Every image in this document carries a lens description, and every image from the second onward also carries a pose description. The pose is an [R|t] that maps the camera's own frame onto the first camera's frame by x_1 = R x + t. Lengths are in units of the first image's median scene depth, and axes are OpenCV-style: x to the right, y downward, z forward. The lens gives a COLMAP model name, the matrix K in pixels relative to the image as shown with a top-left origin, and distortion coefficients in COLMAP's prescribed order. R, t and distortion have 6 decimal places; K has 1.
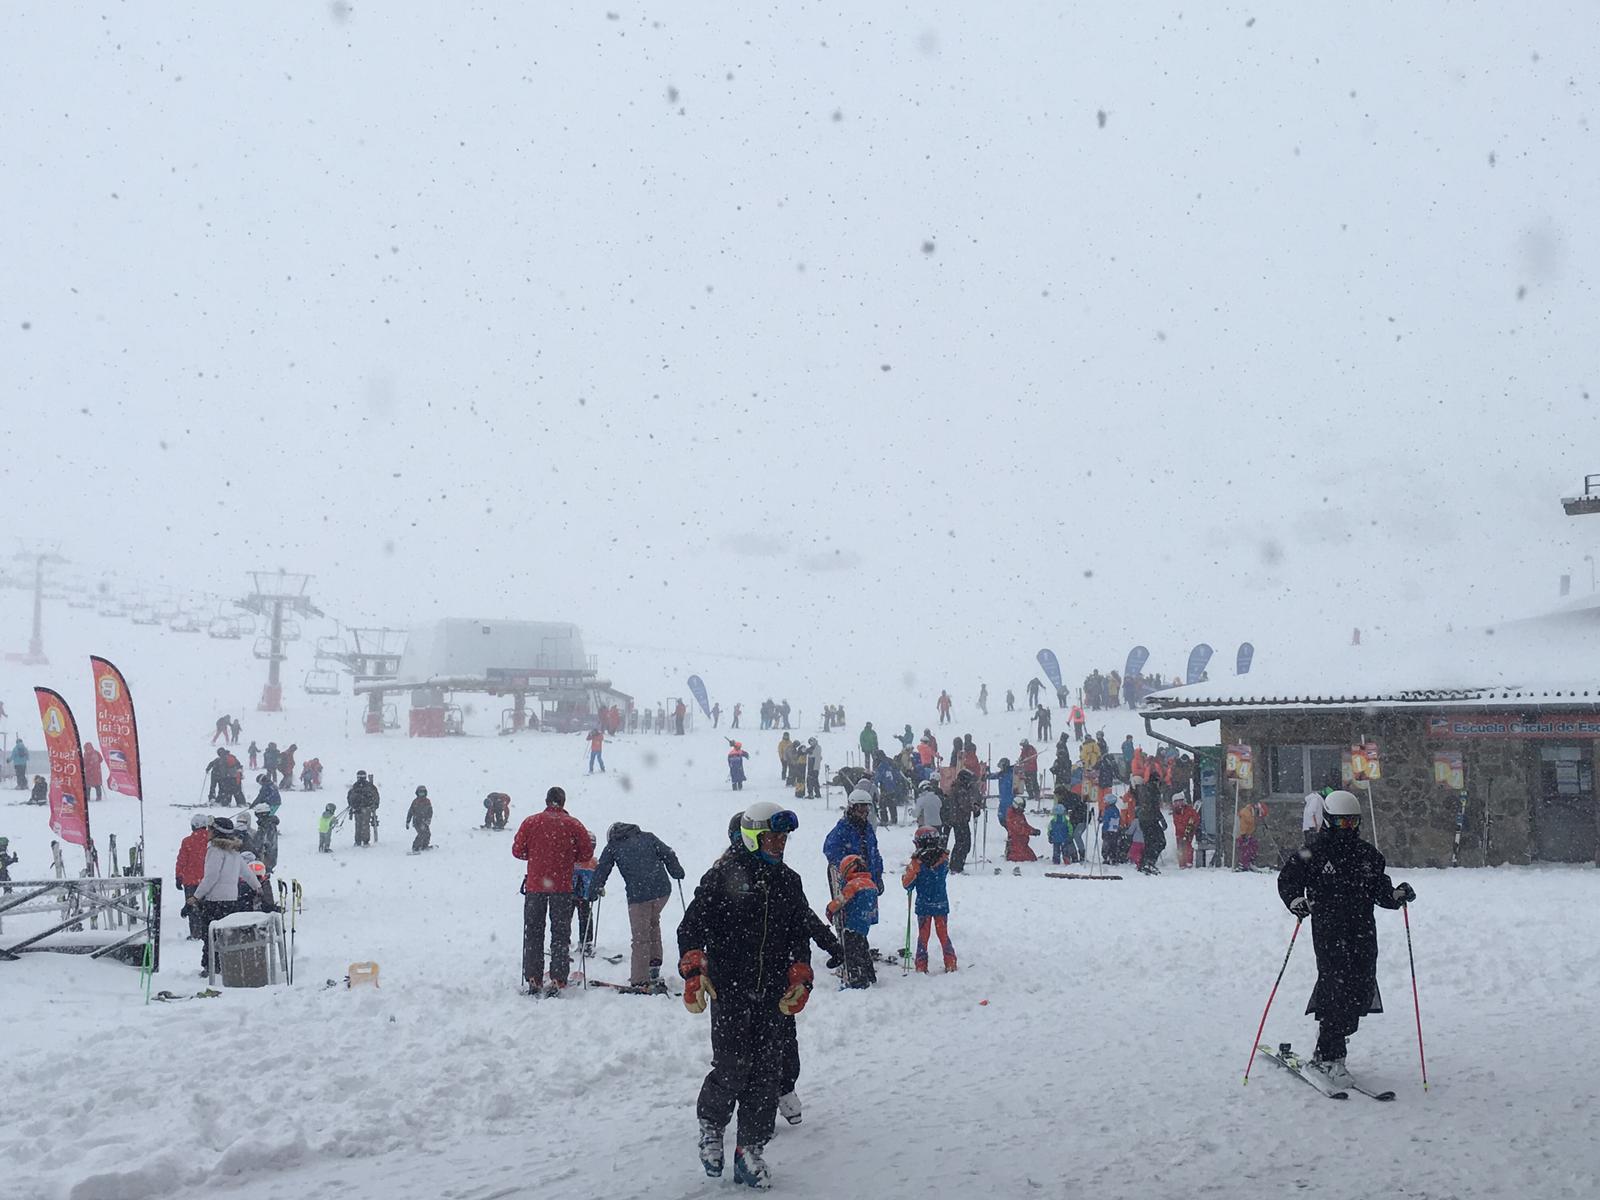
lens RADIAL K [[1820.7, 0, 800.1], [0, 1820.7, 588.5], [0, 0, 1]] dist [0.051764, 0.000000]
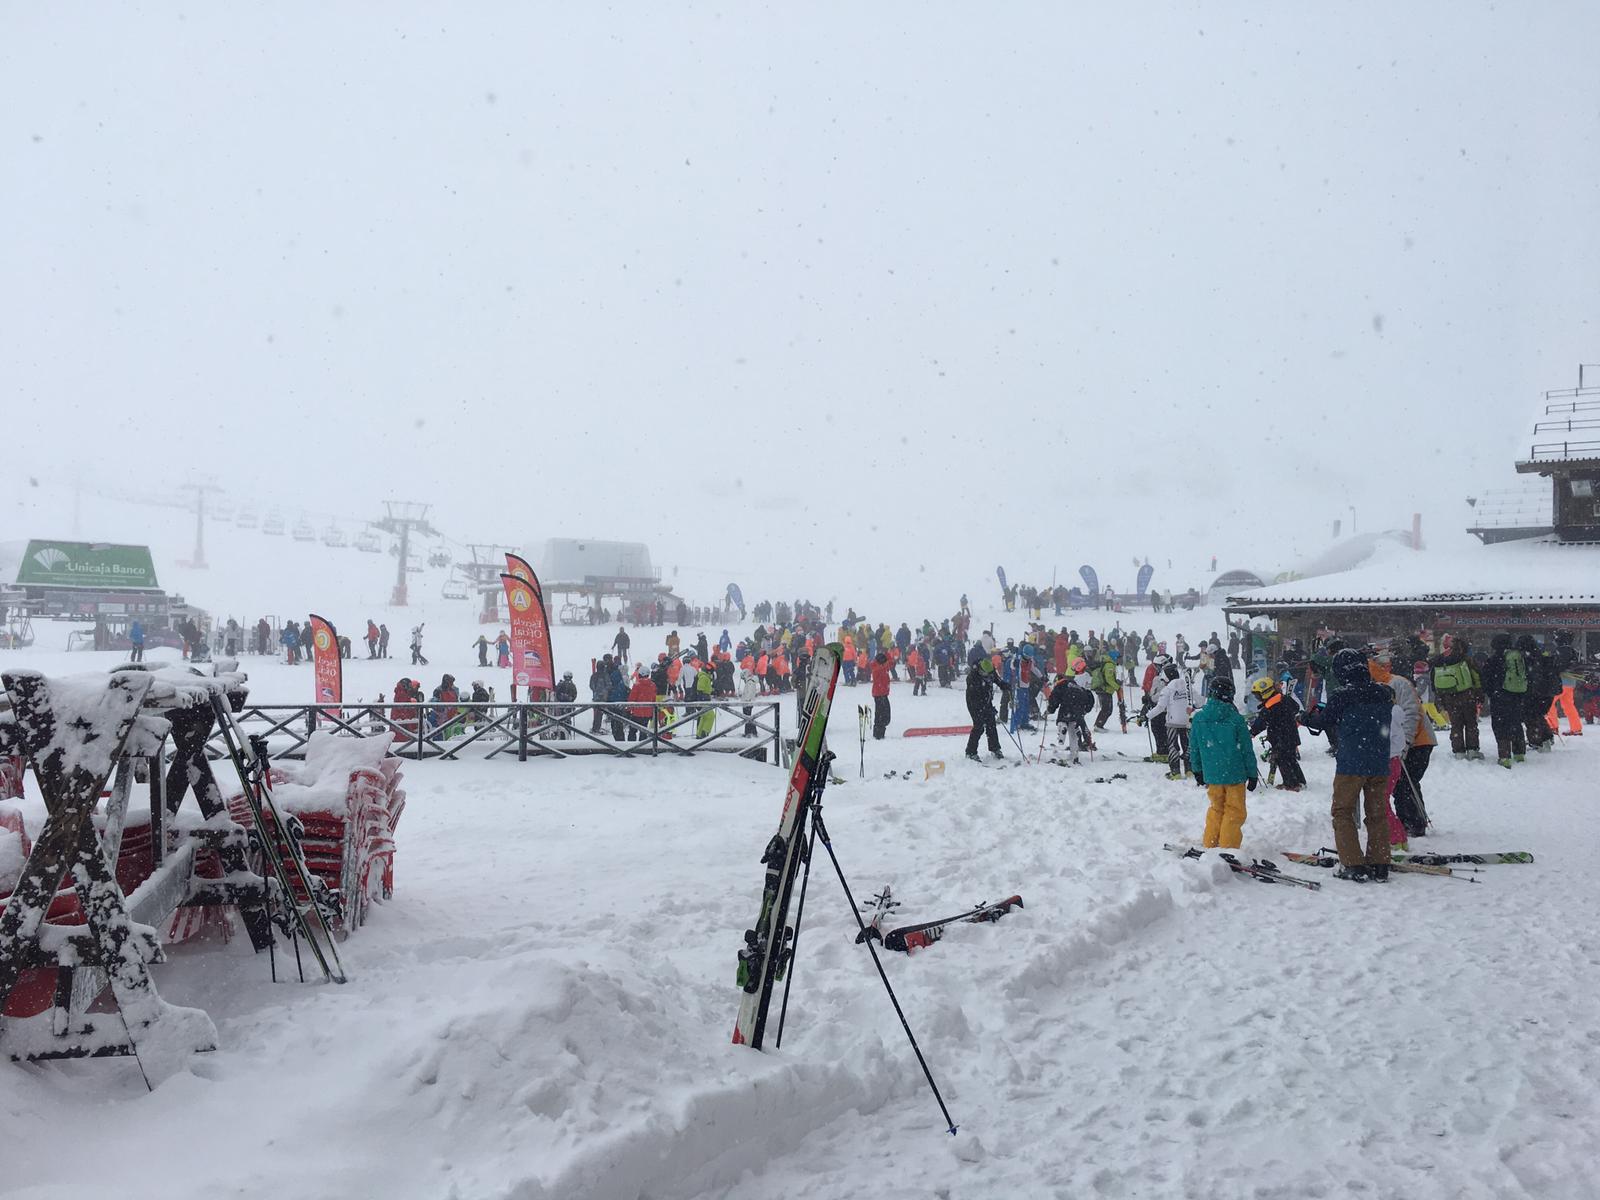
lens RADIAL K [[1348.3, 0, 800.6], [0, 1348.3, 579.0], [0, 0, 1]] dist [0.079288, -0.098886]
pose [[0.998531, 0.014560, 0.052196, -0.195825], [-0.016703, 0.999025, 0.040869, 0.007950], [-0.051550, -0.041681, 0.997800, -0.033618]]
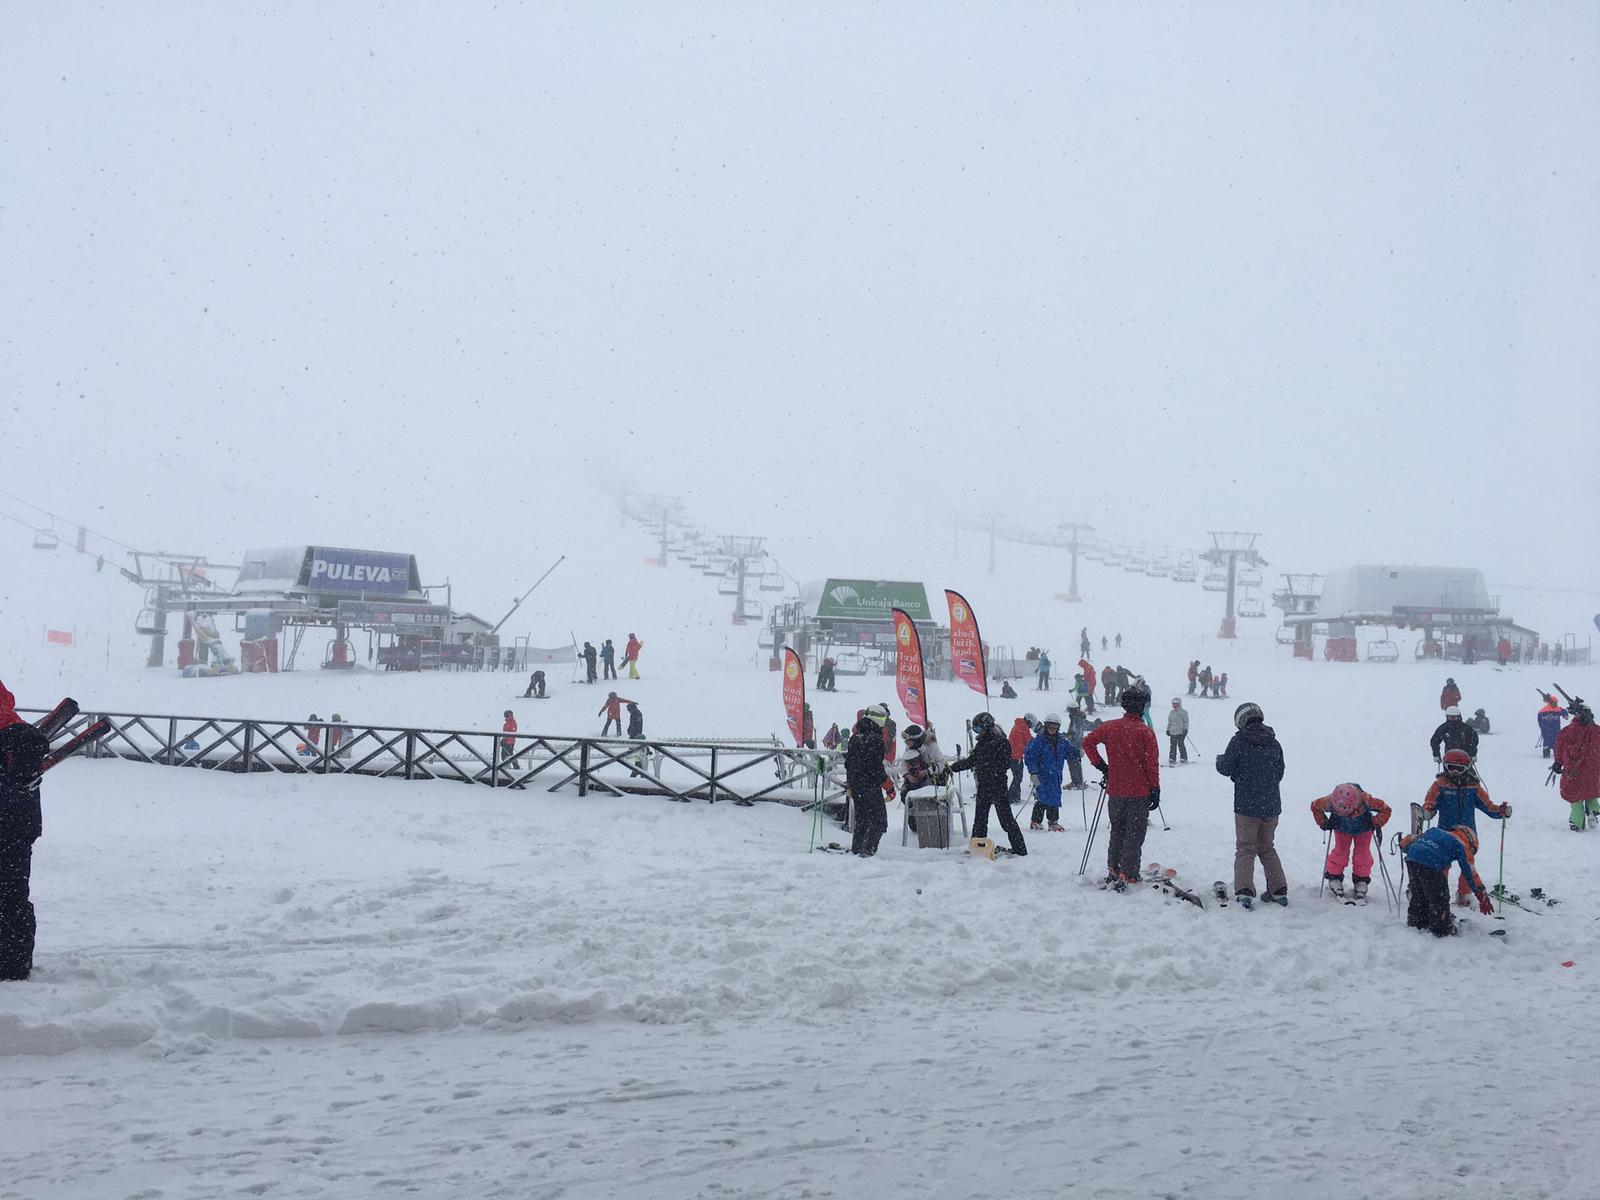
lens RADIAL K [[1348.3, 0, 811.2], [0, 1348.3, 600.3], [0, 0, 1]] dist [0.079288, -0.098886]
pose [[0.819124, 0.004698, -0.573597, 0.086349], [0.016902, 0.999335, 0.032321, 0.012942], [0.573367, -0.036170, 0.818500, 0.128363]]
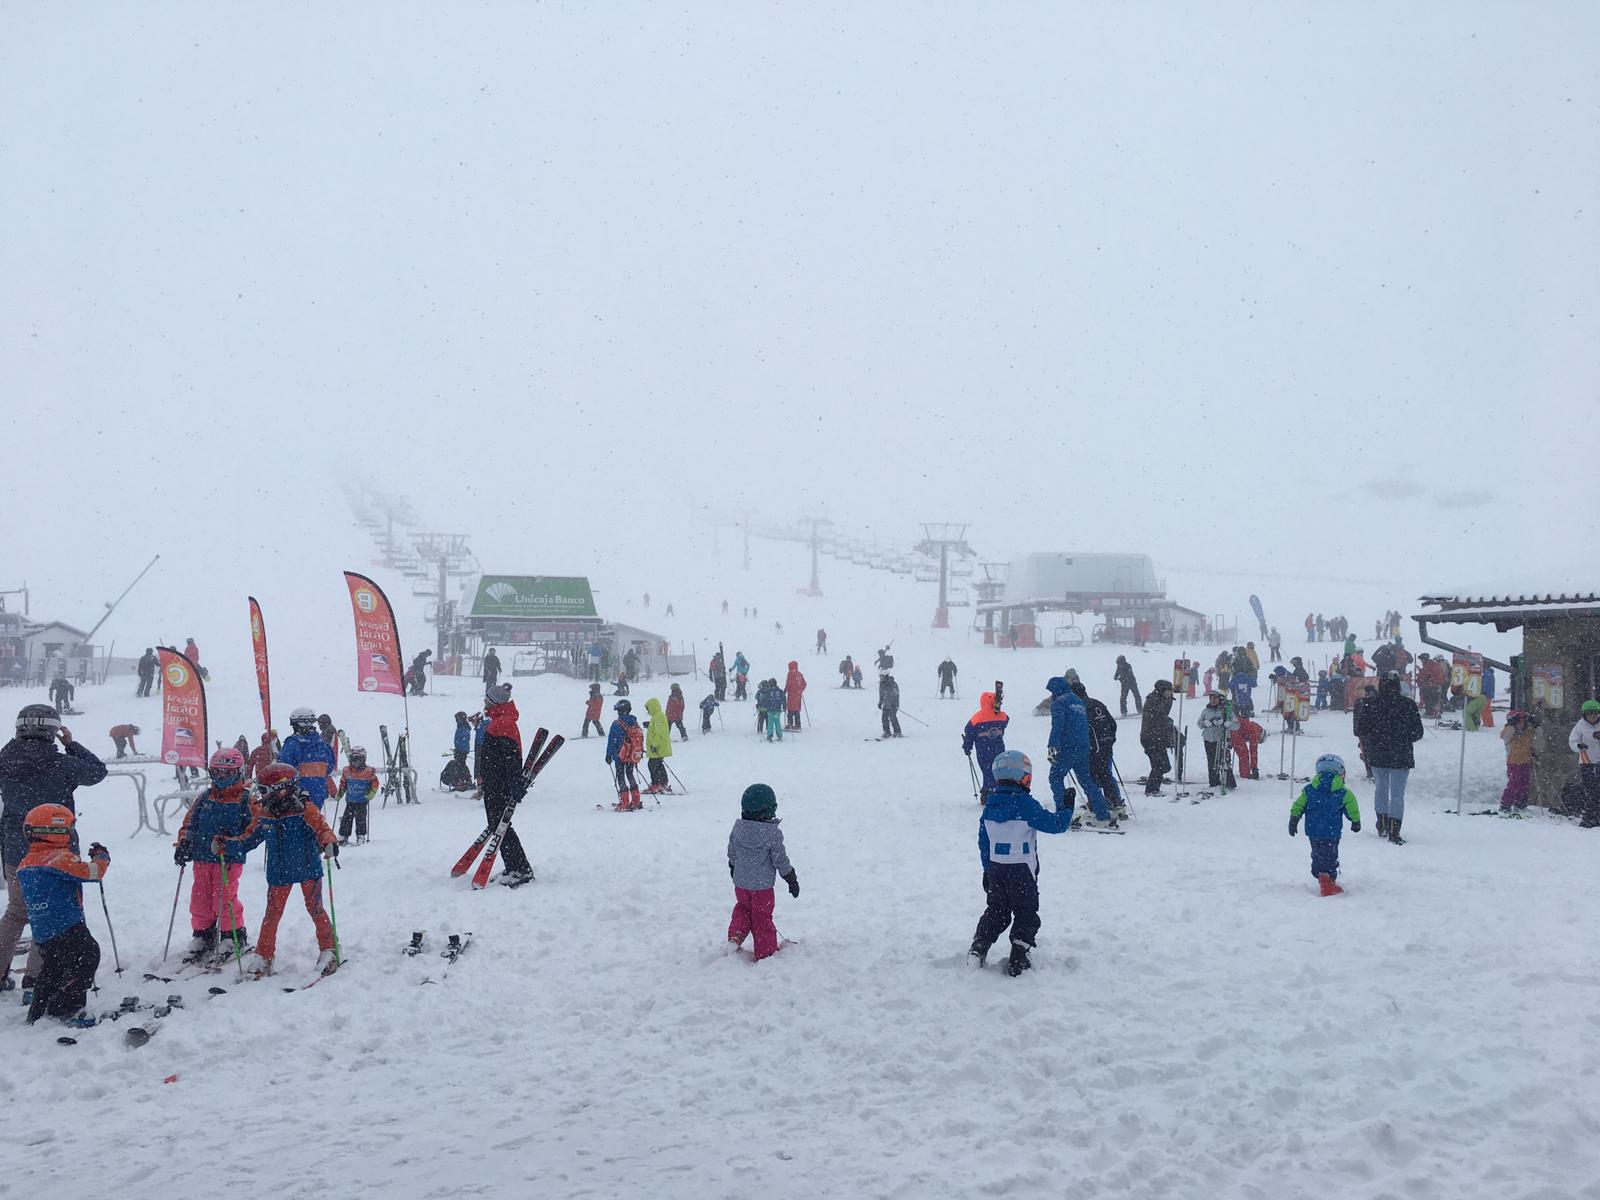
lens RADIAL K [[1348.3, 0, 800.8], [0, 1348.3, 607.6], [0, 0, 1]] dist [0.079288, -0.098886]
pose [[0.898213, -0.011307, -0.439414, 0.209351], [0.033550, 0.998516, 0.042886, 0.027681], [0.438277, -0.053263, 0.897260, 0.308139]]
